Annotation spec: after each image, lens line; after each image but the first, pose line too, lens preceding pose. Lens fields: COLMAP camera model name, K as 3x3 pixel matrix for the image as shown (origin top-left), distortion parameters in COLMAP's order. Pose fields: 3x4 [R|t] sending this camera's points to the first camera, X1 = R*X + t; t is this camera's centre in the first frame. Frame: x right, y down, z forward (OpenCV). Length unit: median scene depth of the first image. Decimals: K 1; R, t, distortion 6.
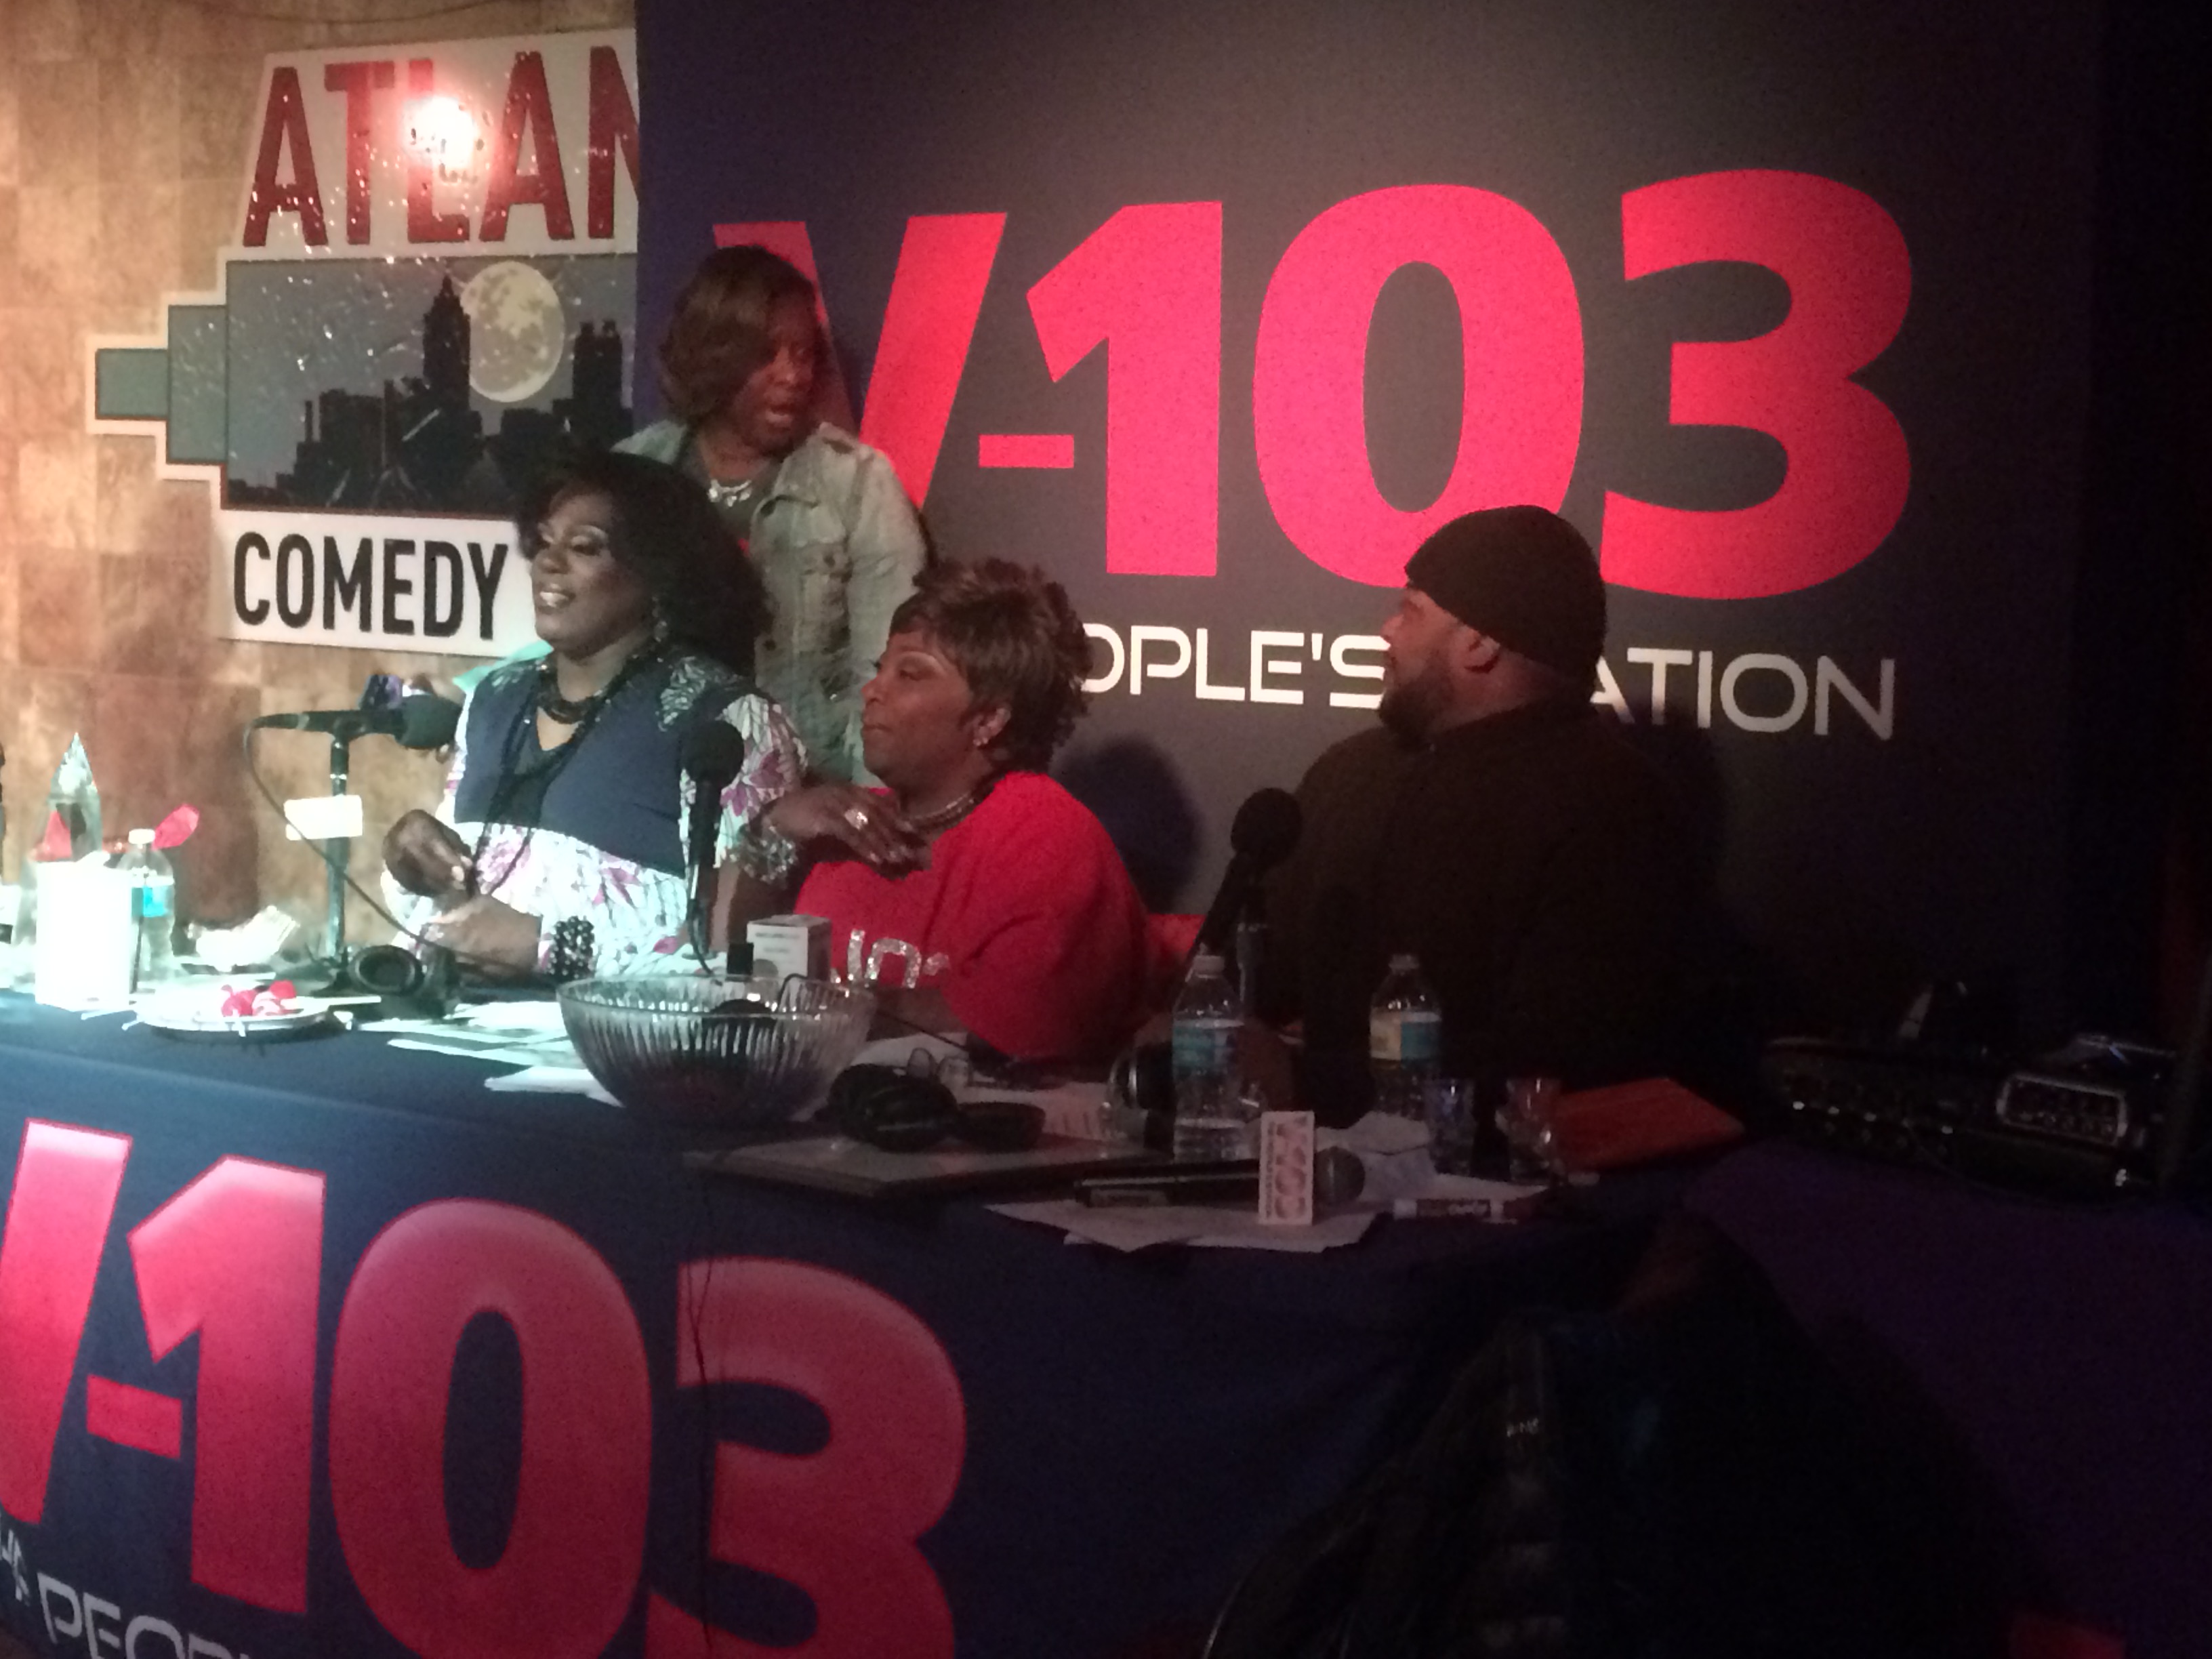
lens RADIAL K [[3409.6, 0, 1106.0], [0, 3409.6, 829.5], [0, 0, 1]] dist [0.027730, 0.167449]
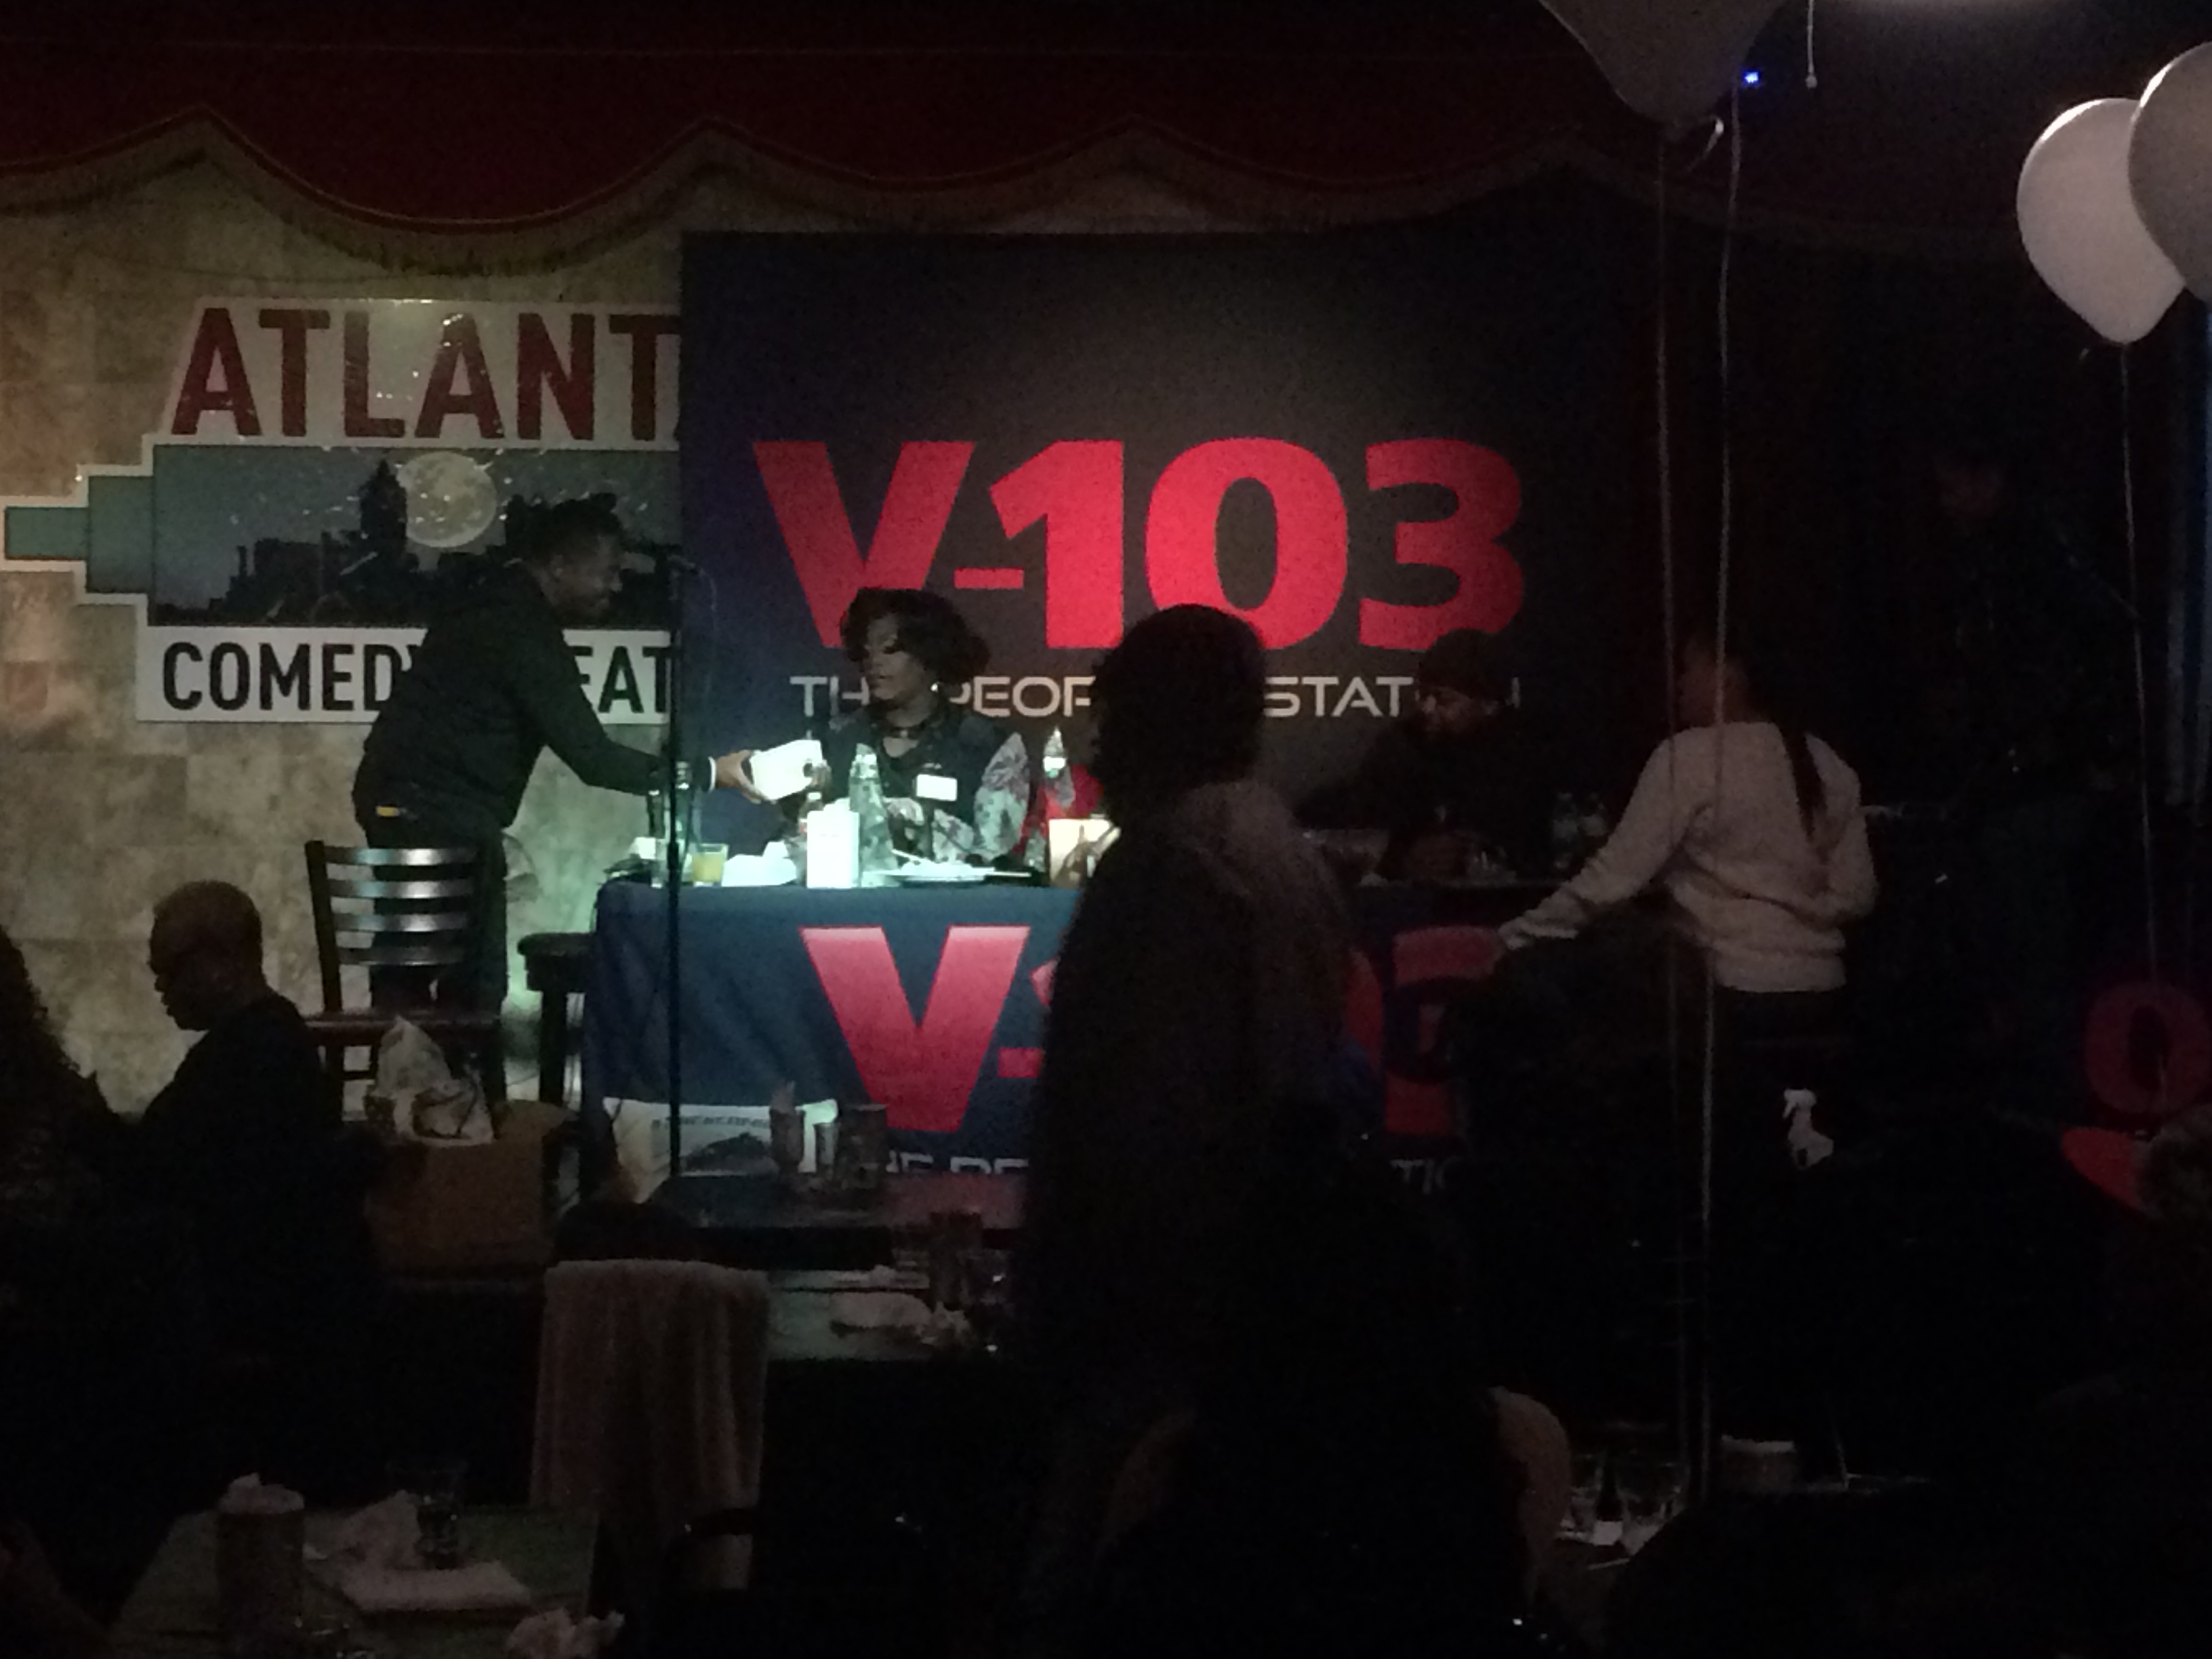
lens RADIAL K [[4618.7, 0, 1106.0], [0, 4618.7, 829.5], [0, 0, 1]] dist [0.026448, 0.111217]
pose [[0.785295, -0.044071, 0.617552, -1.175804], [0.073307, 0.997065, -0.022066, 0.059015], [-0.614767, 0.062599, 0.786221, -0.716294]]
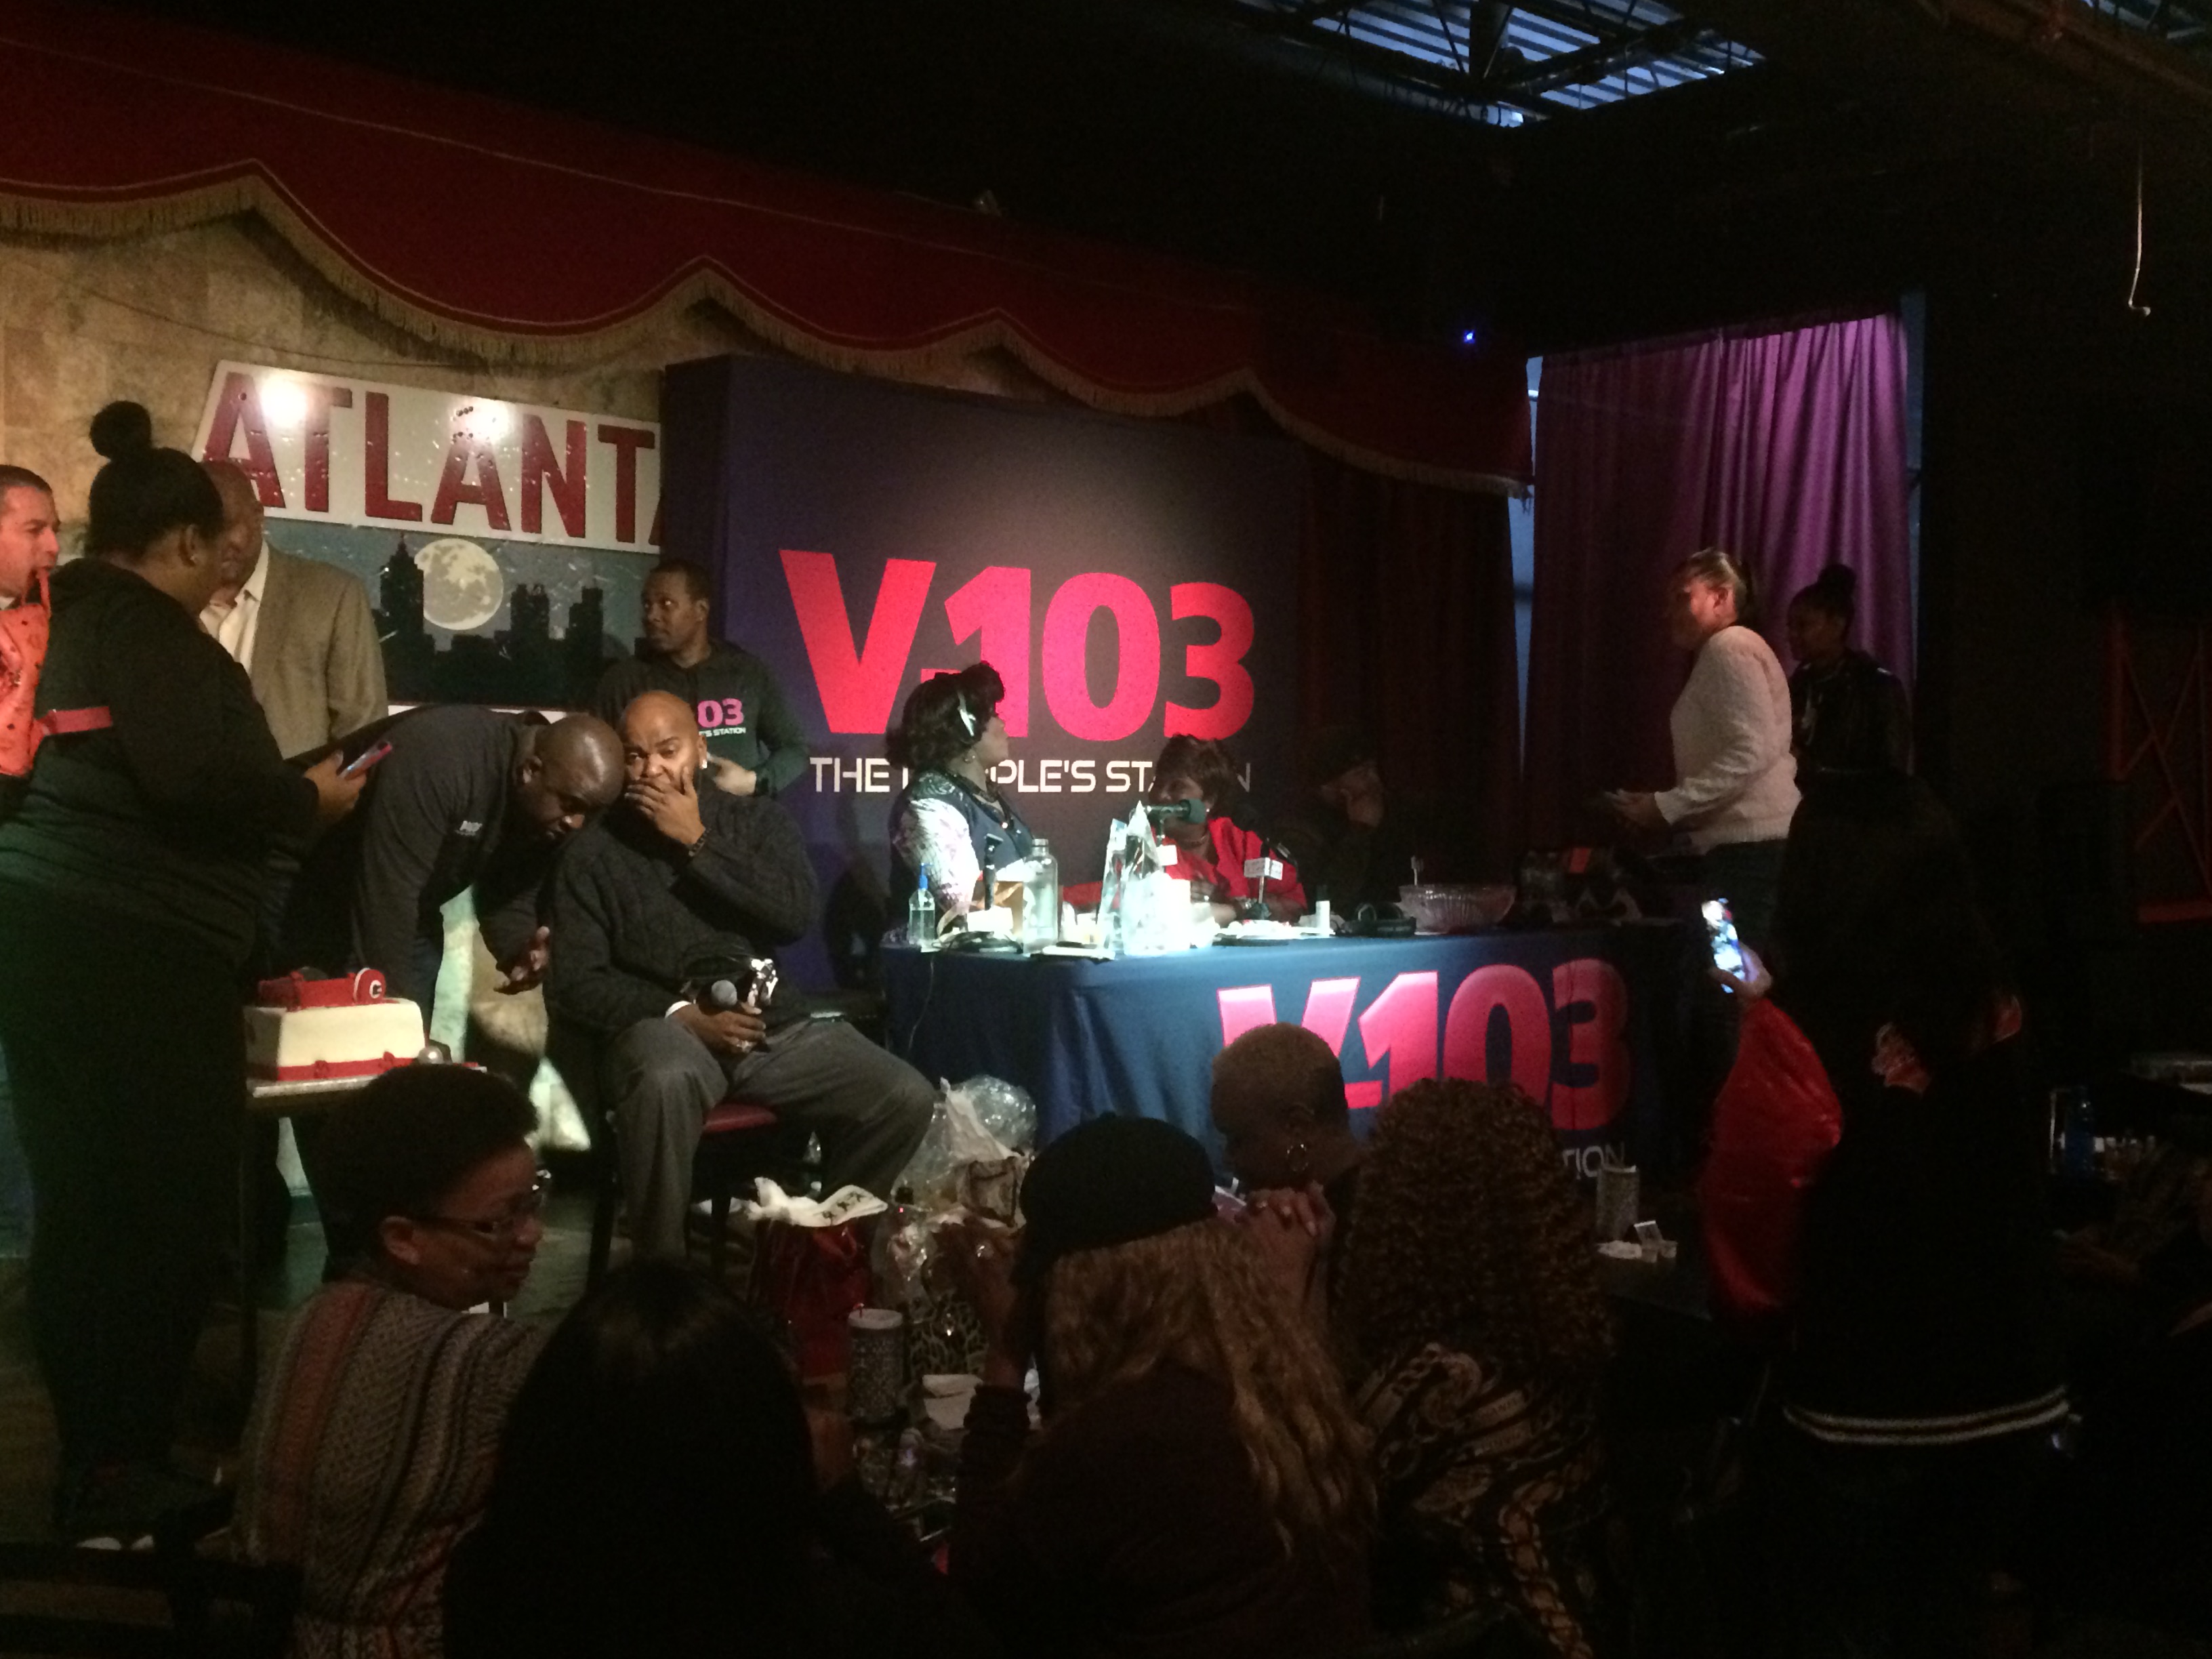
lens RADIAL K [[2215.3, 0, 1101.3], [0, 2215.3, 835.0], [0, 0, 1]] dist [0.060102, -0.028620]
pose [[0.214669, -0.051283, 0.975340, -1.089802], [0.082364, 0.996014, 0.034242, -0.044129], [-0.973208, 0.072982, 0.218037, 0.508622]]
